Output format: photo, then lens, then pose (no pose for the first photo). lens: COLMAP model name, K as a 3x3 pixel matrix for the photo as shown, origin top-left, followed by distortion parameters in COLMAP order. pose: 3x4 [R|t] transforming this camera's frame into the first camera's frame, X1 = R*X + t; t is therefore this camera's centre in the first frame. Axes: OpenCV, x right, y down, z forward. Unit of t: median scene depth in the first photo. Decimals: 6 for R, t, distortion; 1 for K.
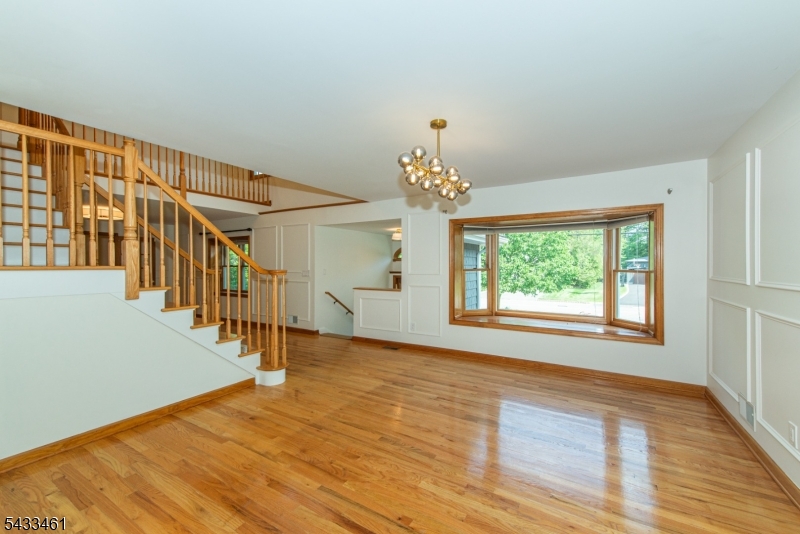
lens RADIAL K [[321.1, 0, 398.2], [0, 321.1, 266.5], [0, 0, 1]] dist [0.009388, -0.000099]
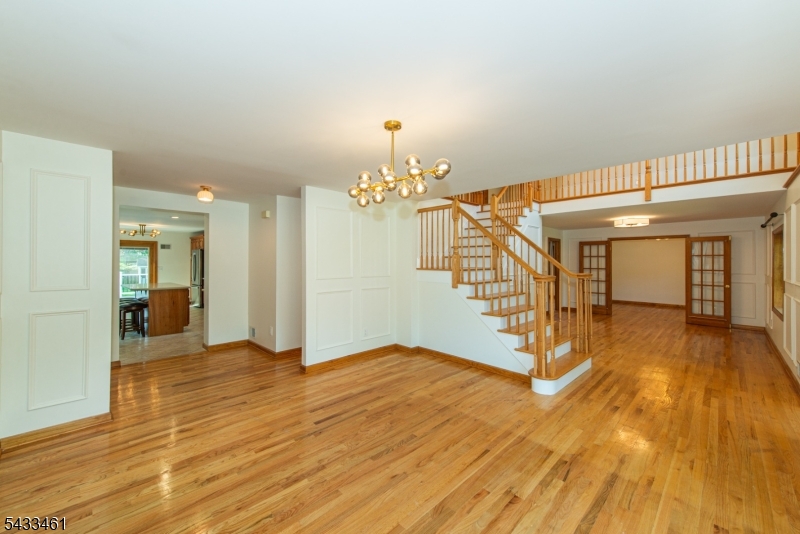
lens RADIAL K [[321.1, 0, 398.2], [0, 321.1, 266.5], [0, 0, 1]] dist [0.009388, -0.000099]
pose [[-0.243168, 0.014153, -0.969881, 0.914739], [-0.010426, 0.999798, 0.017204, -0.042341], [0.969928, 0.014295, -0.242972, 1.109767]]
